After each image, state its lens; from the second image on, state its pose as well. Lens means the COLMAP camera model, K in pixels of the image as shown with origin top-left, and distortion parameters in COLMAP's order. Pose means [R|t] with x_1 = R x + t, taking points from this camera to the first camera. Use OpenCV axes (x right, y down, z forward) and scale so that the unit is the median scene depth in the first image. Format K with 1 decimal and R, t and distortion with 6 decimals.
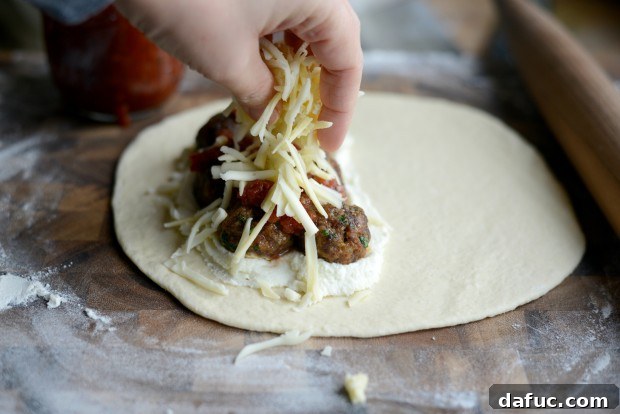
lens RADIAL K [[1155.4, 0, 308.7], [0, 1155.4, 208.7], [0, 0, 1]] dist [-0.186418, 0.000000]
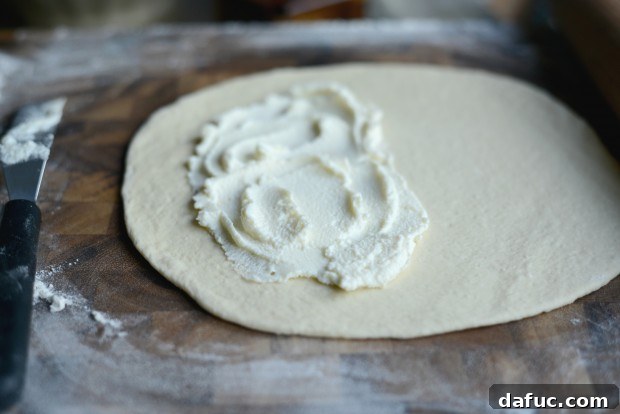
lens RADIAL K [[1155.4, 0, 314.8], [0, 1155.4, 205.9], [0, 0, 1]] dist [-0.186418, 0.000000]
pose [[0.999562, -0.022212, -0.019541, -0.001886], [0.022523, 0.999621, 0.015826, -0.005692], [0.019182, -0.016259, 0.999684, 0.109612]]
